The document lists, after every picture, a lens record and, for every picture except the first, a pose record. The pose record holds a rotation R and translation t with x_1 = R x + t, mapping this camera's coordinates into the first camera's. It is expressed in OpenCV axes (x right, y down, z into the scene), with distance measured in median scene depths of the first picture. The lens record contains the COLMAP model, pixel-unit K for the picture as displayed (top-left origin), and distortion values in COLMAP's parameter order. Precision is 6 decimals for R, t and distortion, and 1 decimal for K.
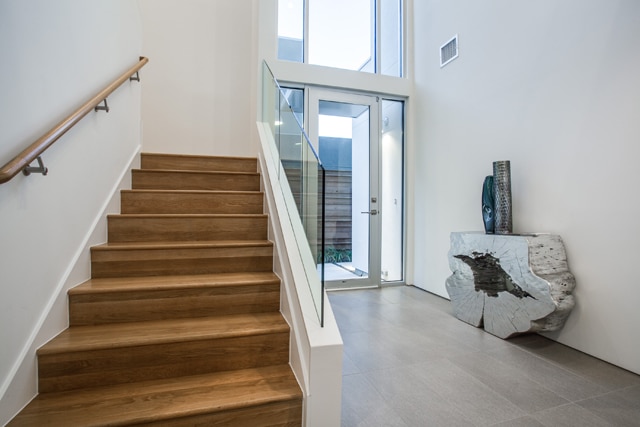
lens RADIAL K [[315.1, 0, 319.1], [0, 315.1, 215.5], [0, 0, 1]] dist [-0.037992, 0.000009]
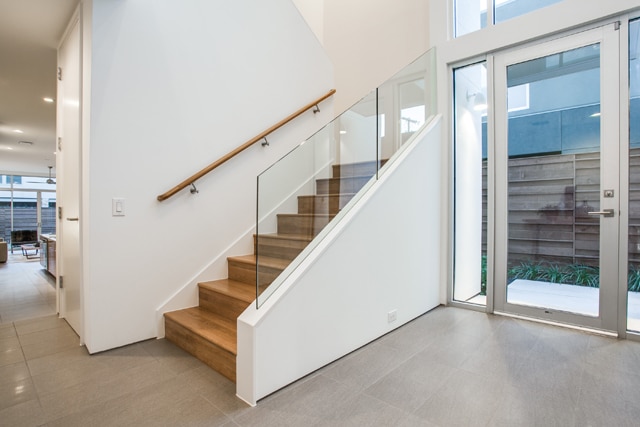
lens RADIAL K [[329.2, 0, 320.3], [0, 329.2, 213.3], [0, 0, 1]] dist [-0.024418, 0.000988]
pose [[0.520741, 0.005140, -0.853699, 0.781209], [-0.006858, 0.999975, 0.001838, -0.011465], [0.853687, 0.004897, 0.520763, 0.352143]]
